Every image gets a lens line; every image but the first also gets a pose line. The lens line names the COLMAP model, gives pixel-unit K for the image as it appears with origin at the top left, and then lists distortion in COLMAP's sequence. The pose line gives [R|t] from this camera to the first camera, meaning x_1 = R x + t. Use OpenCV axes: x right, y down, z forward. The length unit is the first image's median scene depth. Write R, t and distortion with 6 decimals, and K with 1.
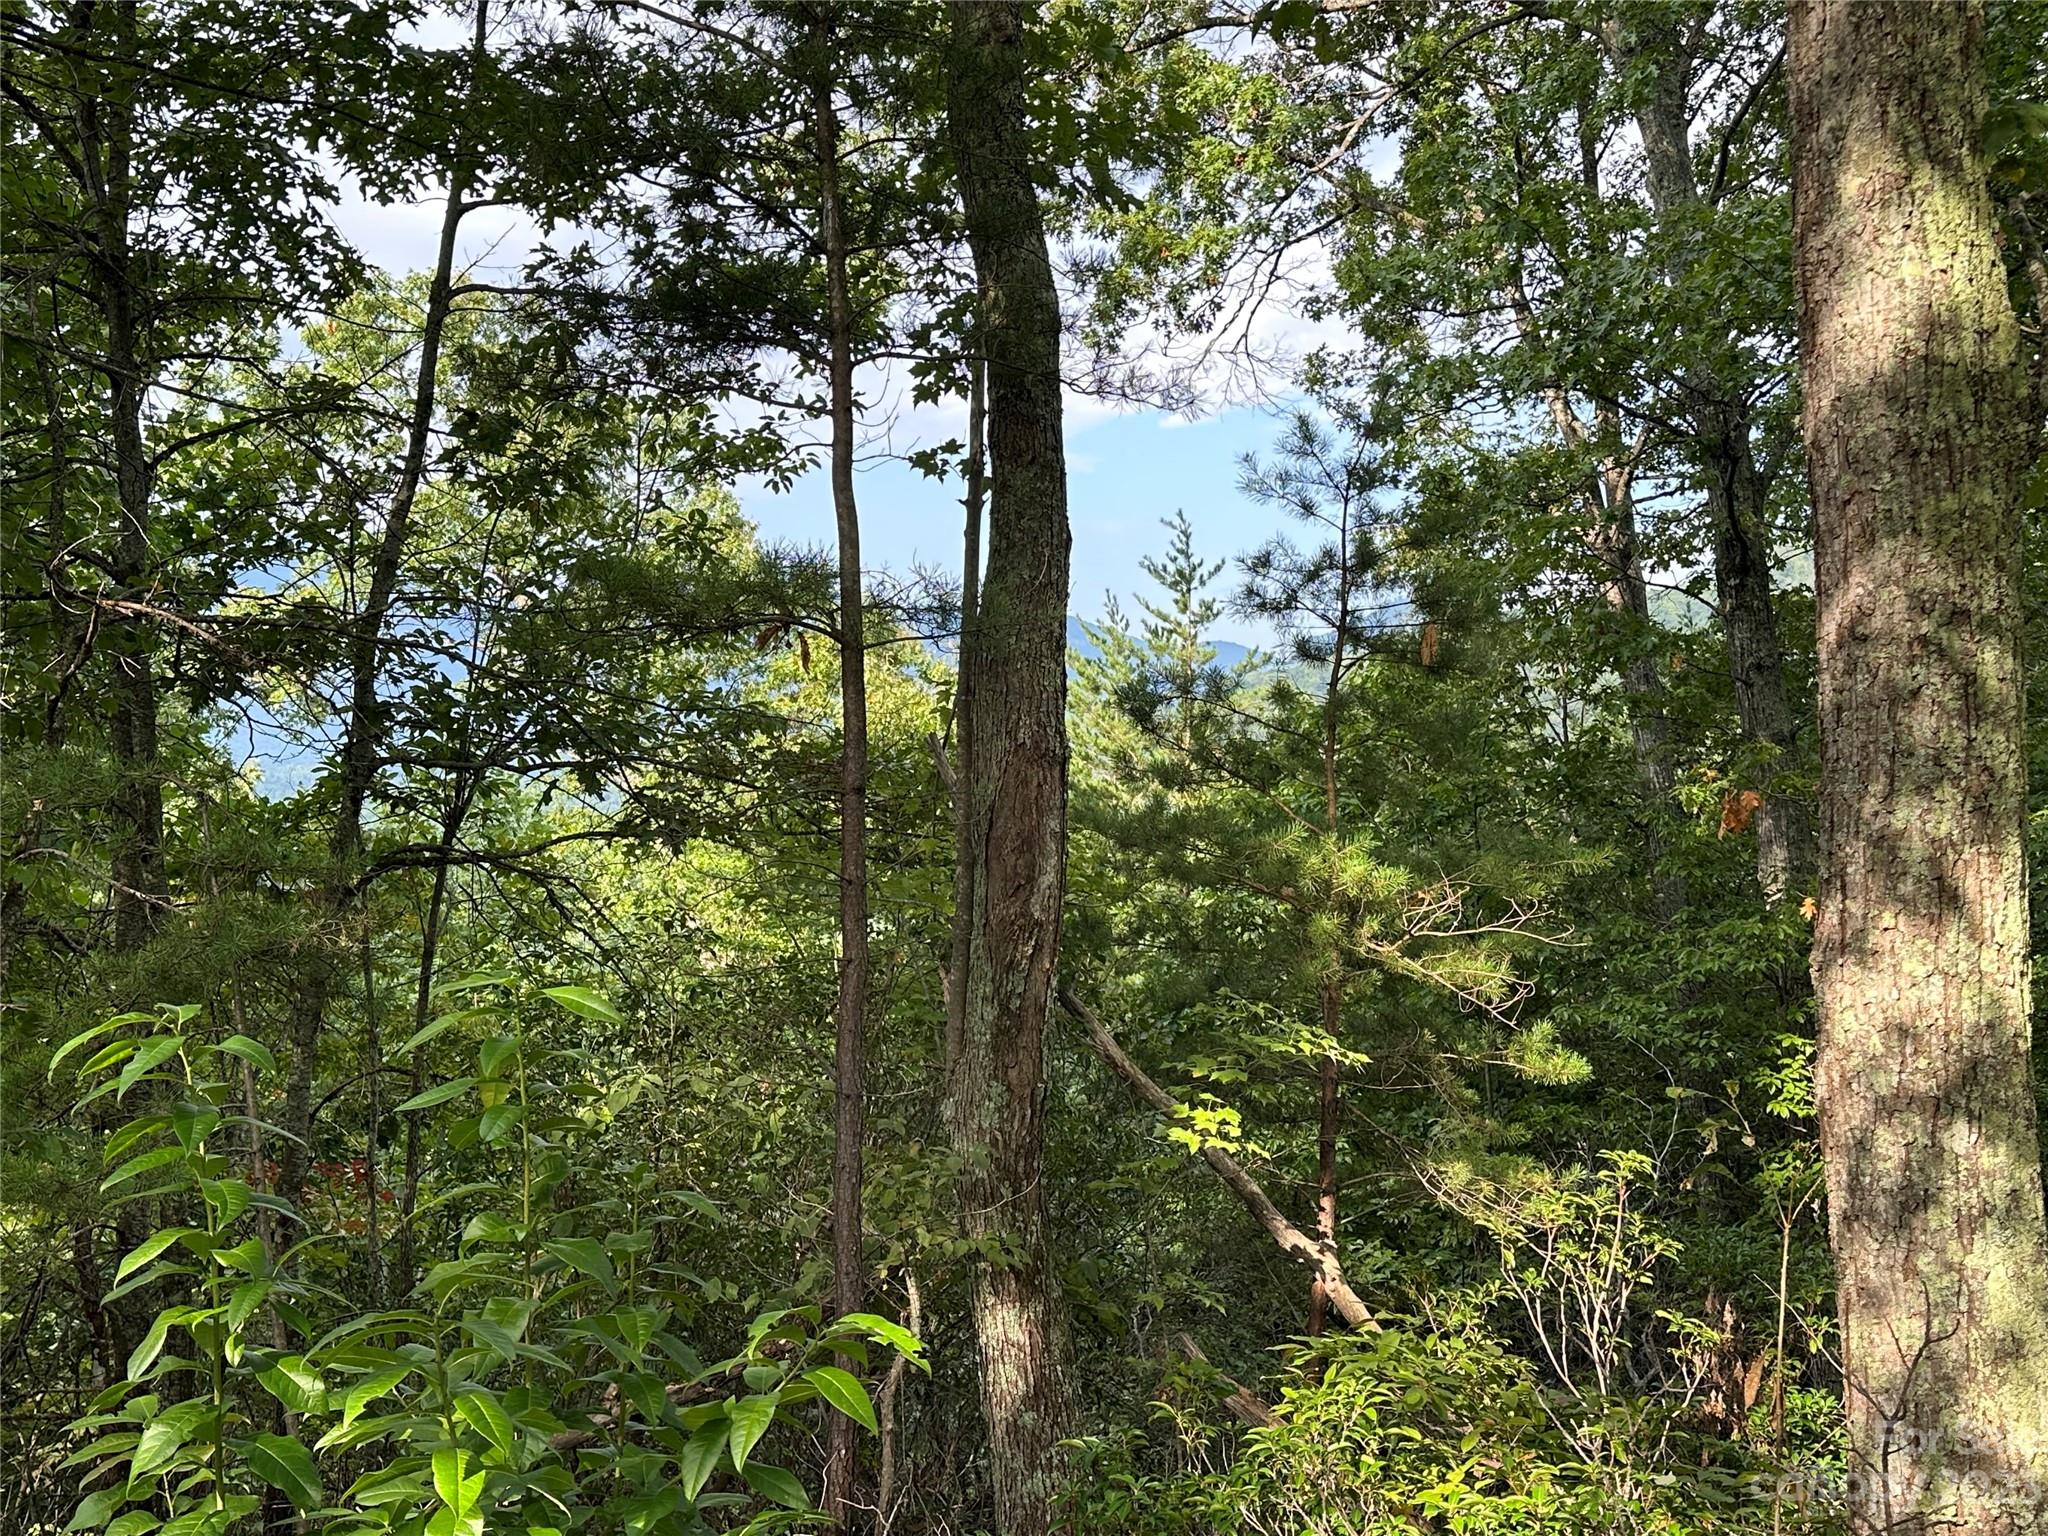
lens RADIAL K [[2099.3, 0, 1039.1], [0, 2099.3, 749.5], [0, 0, 1]] dist [0.196341, 0.000000]
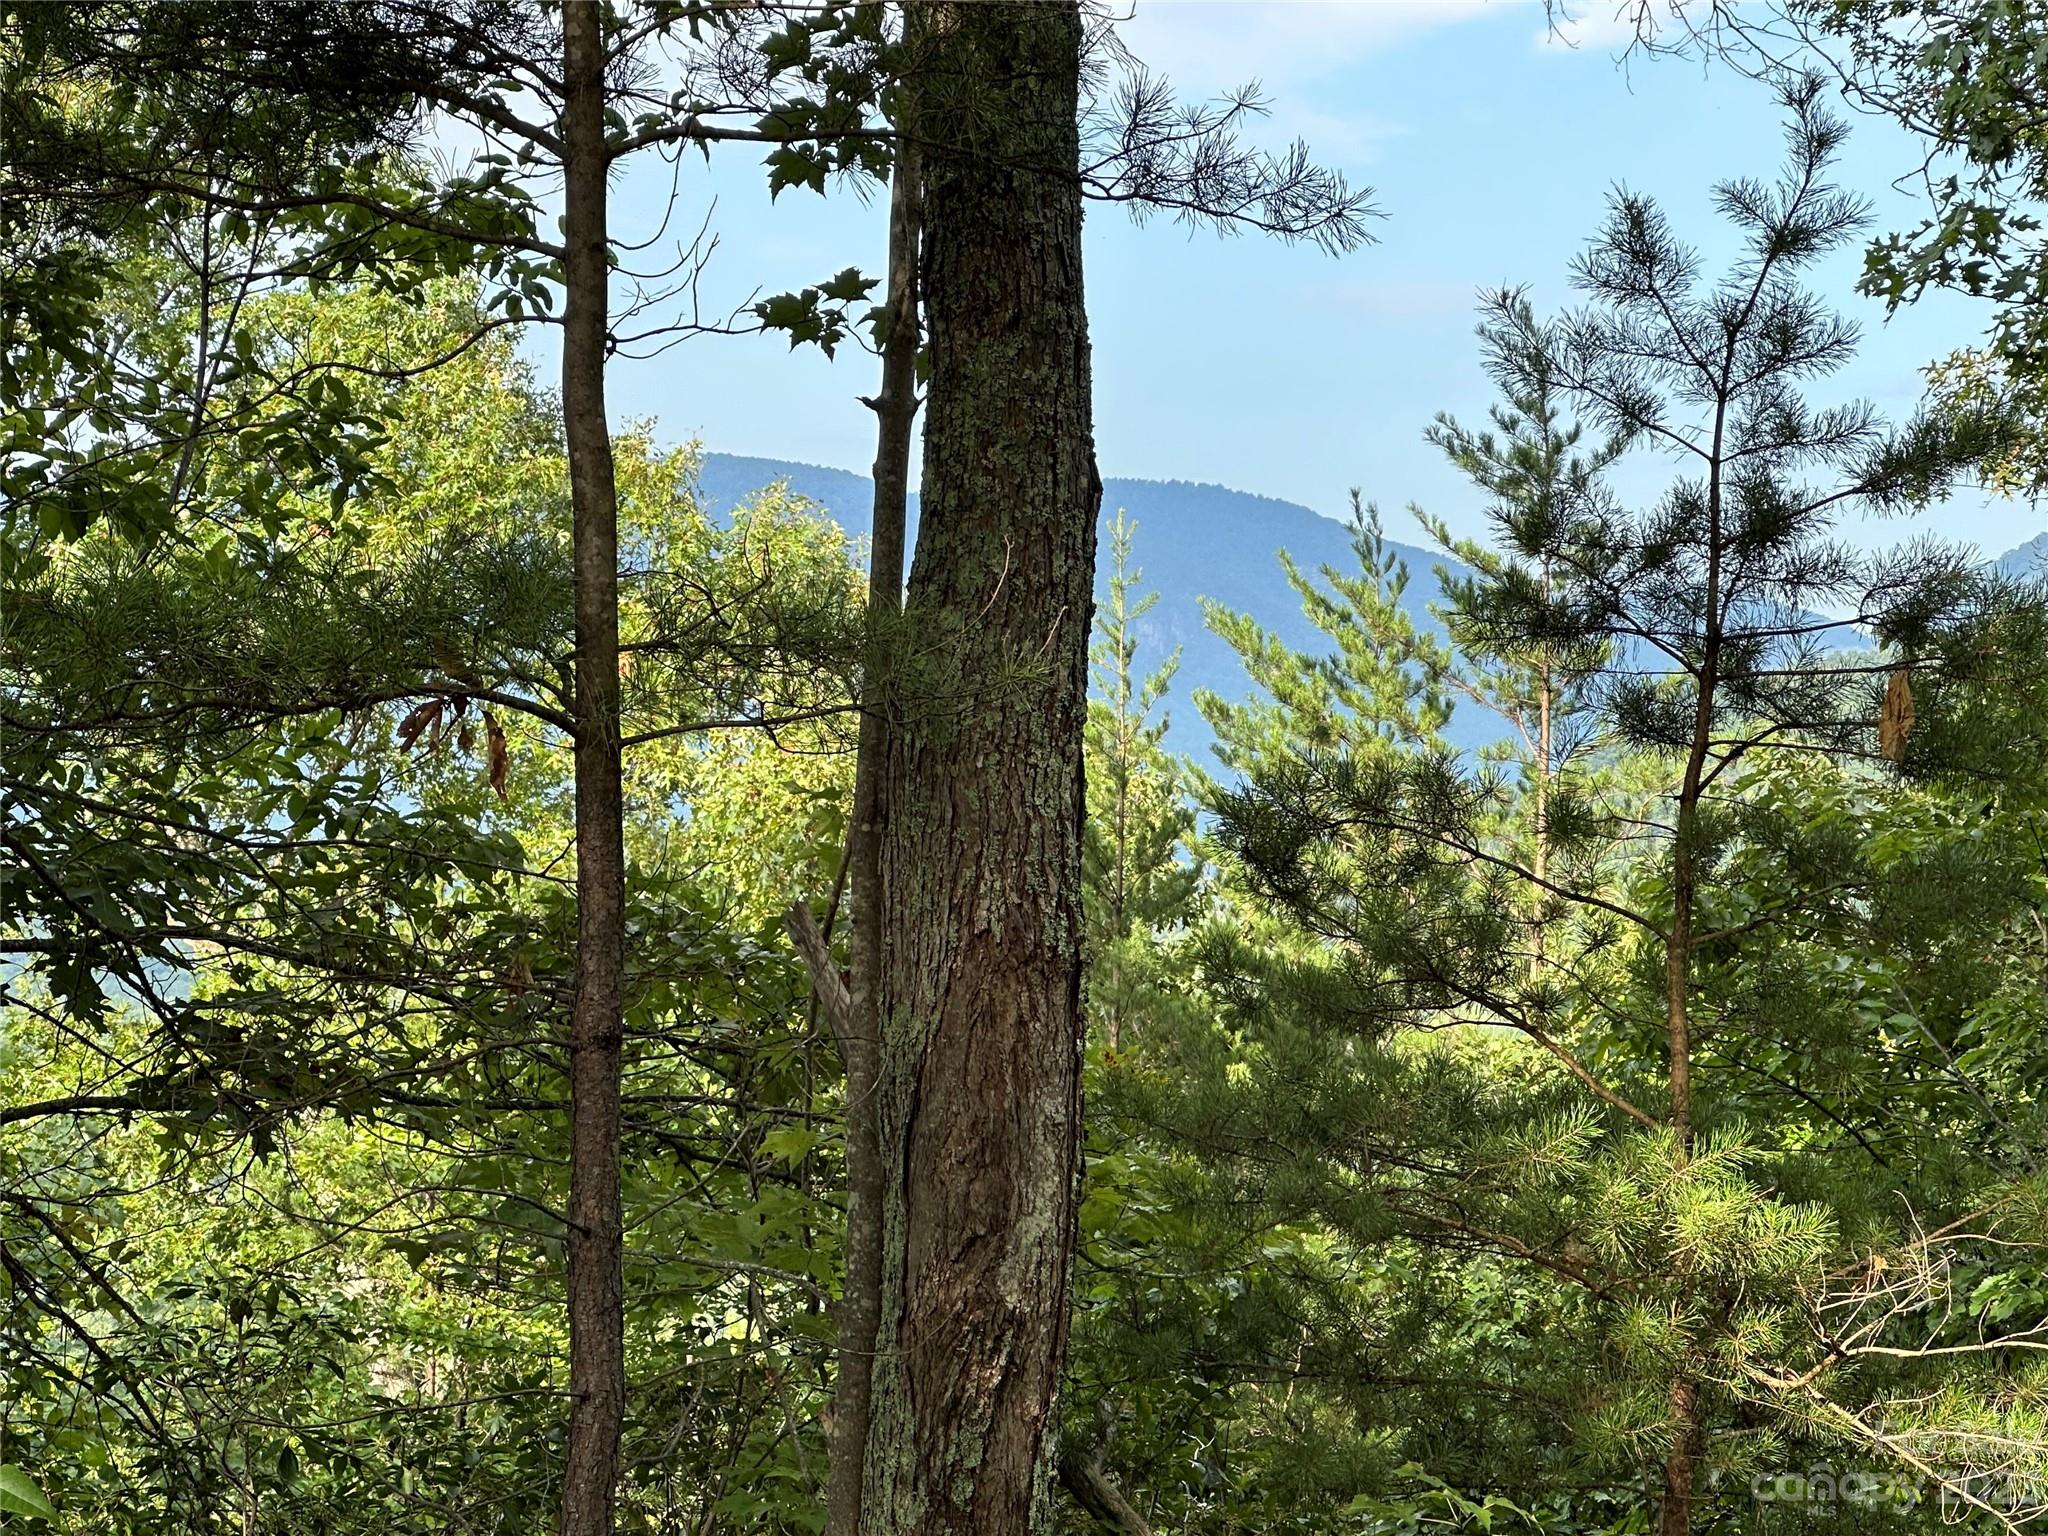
lens RADIAL K [[5293.7, 0, 1014.2], [0, 5293.7, 766.5], [0, 0, 1]] dist [0.179328, 0.000000]
pose [[0.998953, 0.007724, -0.045102, 0.045170], [-0.008430, 0.999844, -0.015492, -0.018634], [0.044975, 0.015856, 0.998862, -0.151204]]
